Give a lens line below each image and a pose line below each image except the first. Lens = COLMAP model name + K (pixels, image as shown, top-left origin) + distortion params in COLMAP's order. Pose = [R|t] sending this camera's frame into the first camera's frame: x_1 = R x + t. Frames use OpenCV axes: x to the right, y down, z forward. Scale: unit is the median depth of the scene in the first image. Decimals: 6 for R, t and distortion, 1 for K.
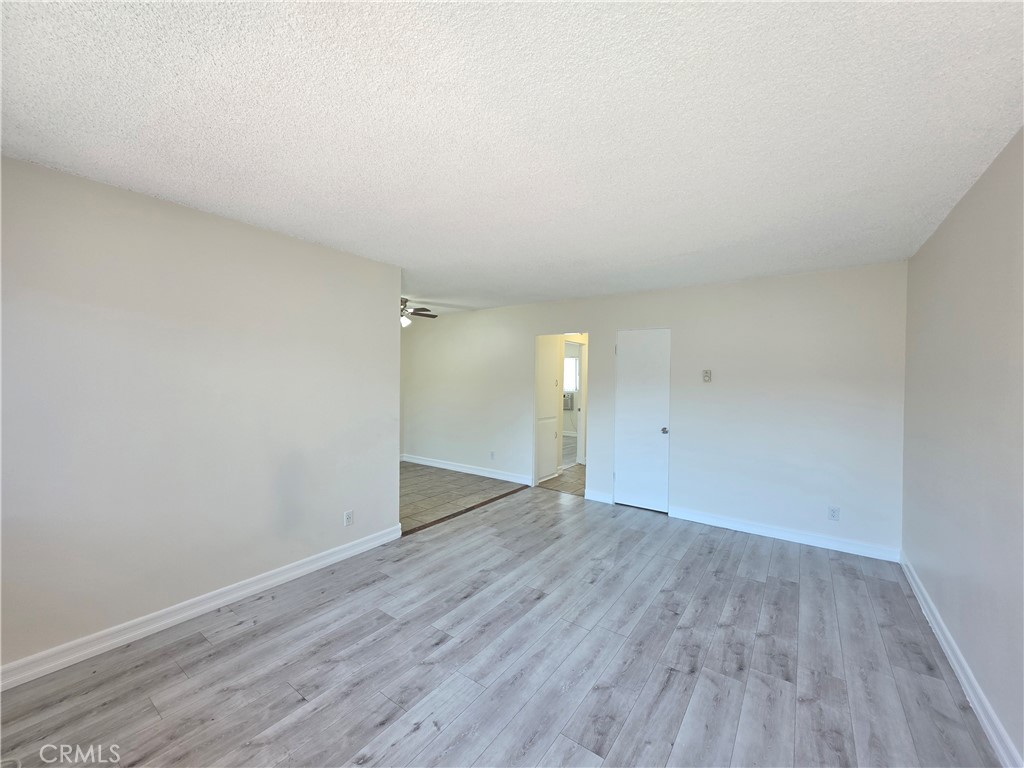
lens RADIAL K [[413.1, 0, 517.8], [0, 413.1, 384.9], [0, 0, 1]] dist [-0.000793, -0.000025]
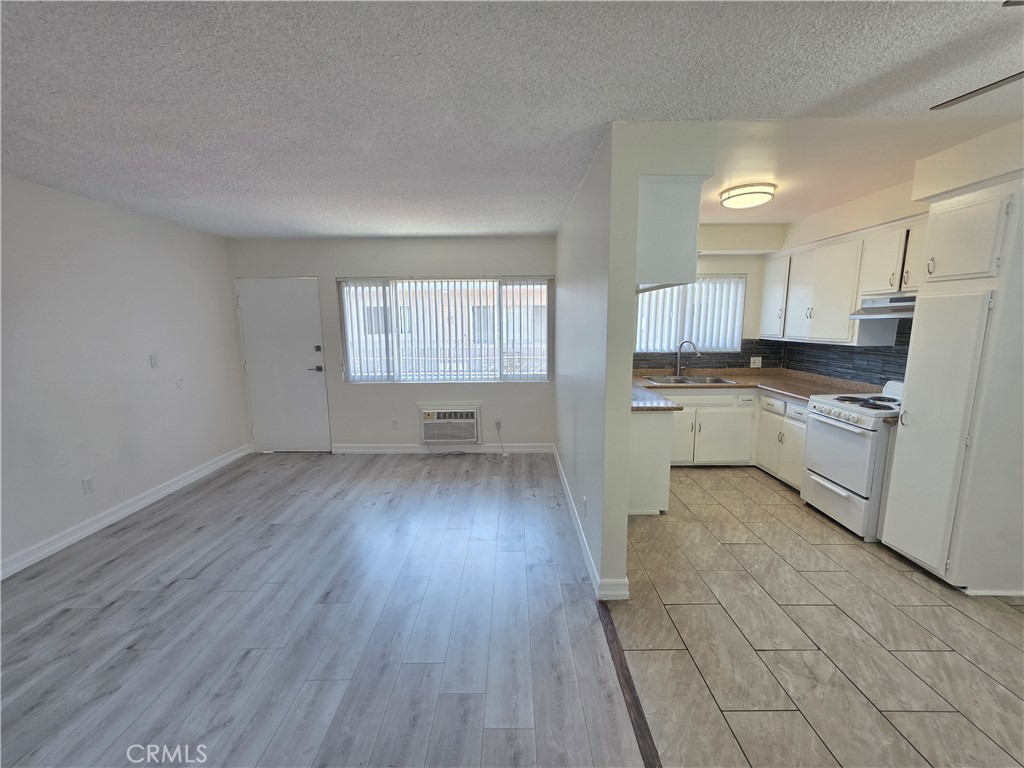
lens RADIAL K [[409.9, 0, 510.8], [0, 409.9, 385.2], [0, 0, 1]] dist [0.000390, 0.000385]
pose [[-0.823737, 0.082188, -0.560984, 0.169182], [-0.011172, 0.986893, 0.160991, -0.050894], [0.566863, 0.138882, -0.812021, 1.747873]]
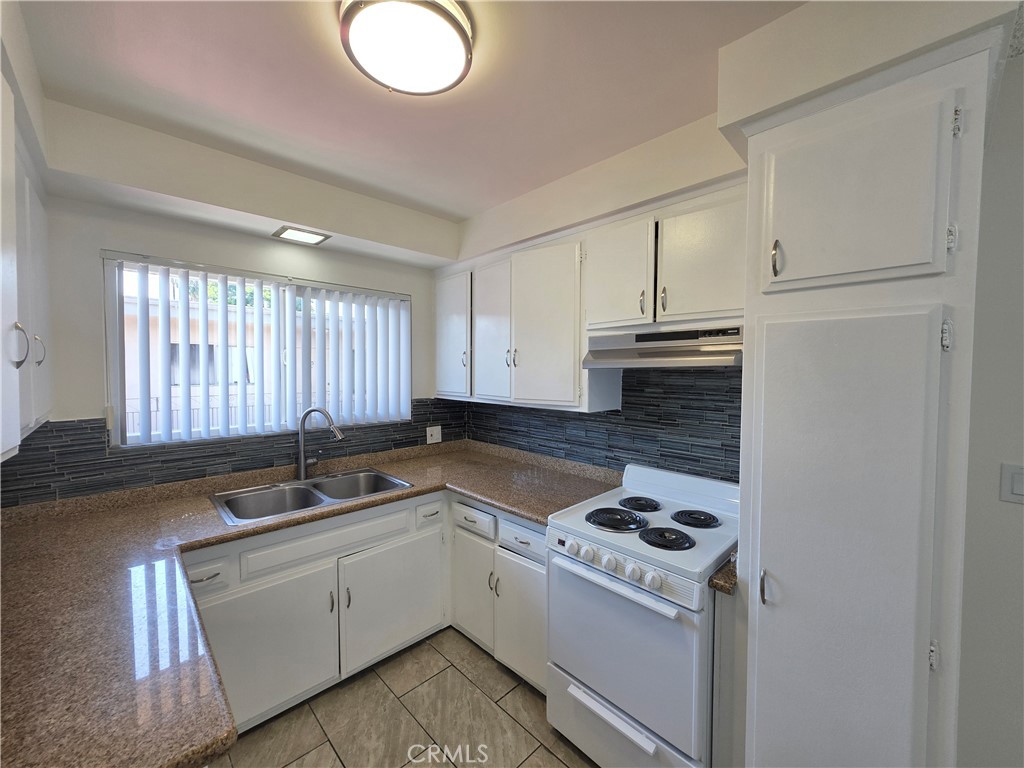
lens RADIAL K [[408.2, 0, 510.8], [0, 408.2, 383.8], [0, 0, 1]] dist [0.002729, 0.000130]
pose [[-0.196539, 0.021751, -0.980255, -0.549789], [-0.022531, 0.999390, 0.026693, -0.049514], [0.980237, 0.027332, -0.195929, 1.371705]]
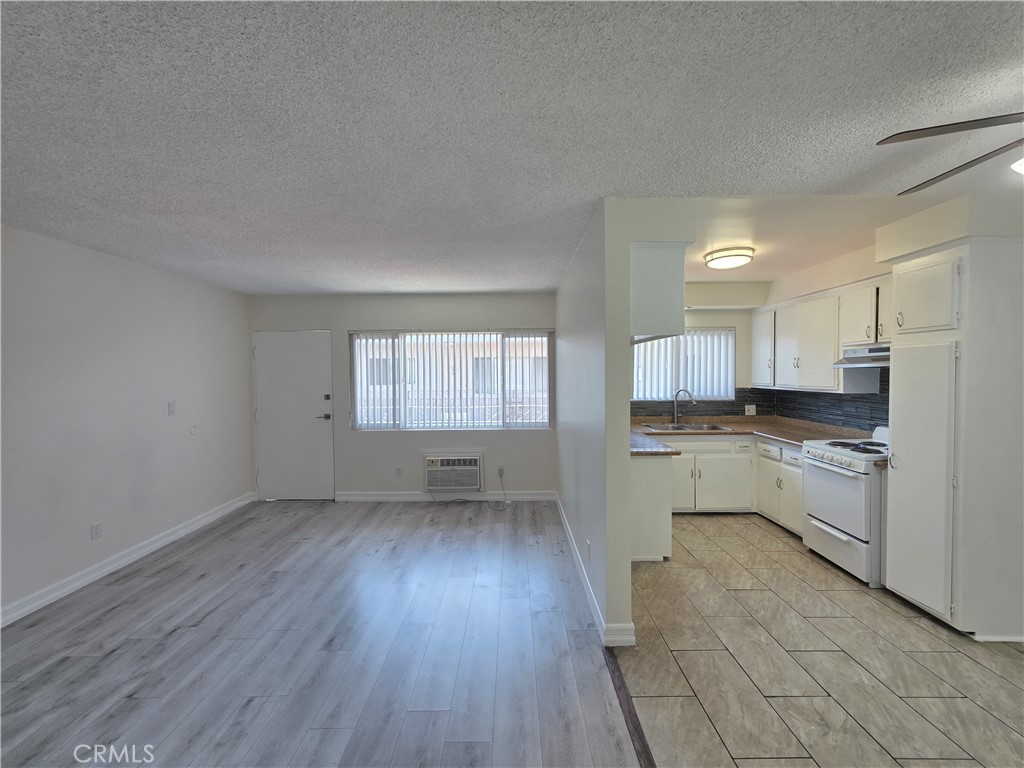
lens RADIAL K [[408.2, 0, 510.8], [0, 408.2, 383.8], [0, 0, 1]] dist [0.002729, 0.000130]
pose [[-0.823743, 0.009854, -0.566878, 0.205978], [-0.010991, 0.999384, 0.033343, -0.043383], [0.566857, 0.033697, -0.823127, 1.783426]]
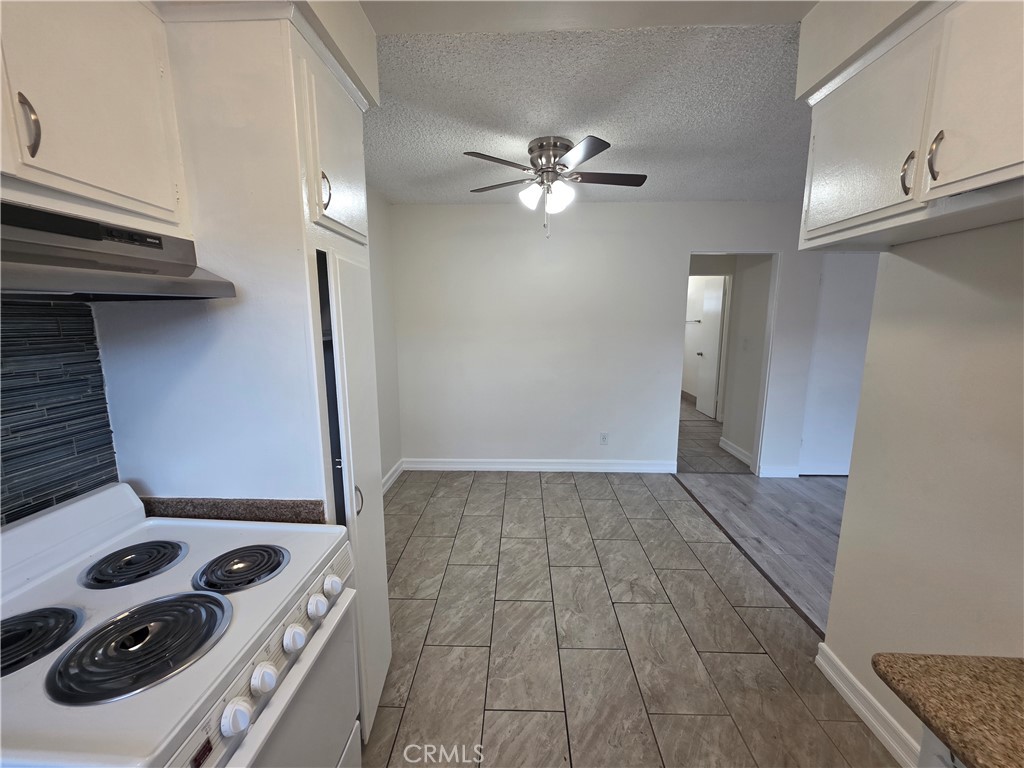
lens RADIAL K [[413.1, 0, 517.8], [0, 413.1, 384.9], [0, 0, 1]] dist [-0.000793, -0.000025]
pose [[0.829677, -0.104917, 0.548296, -1.042612], [0.020314, 0.987204, 0.158163, -0.035948], [-0.557874, -0.120086, 0.821192, 1.108354]]
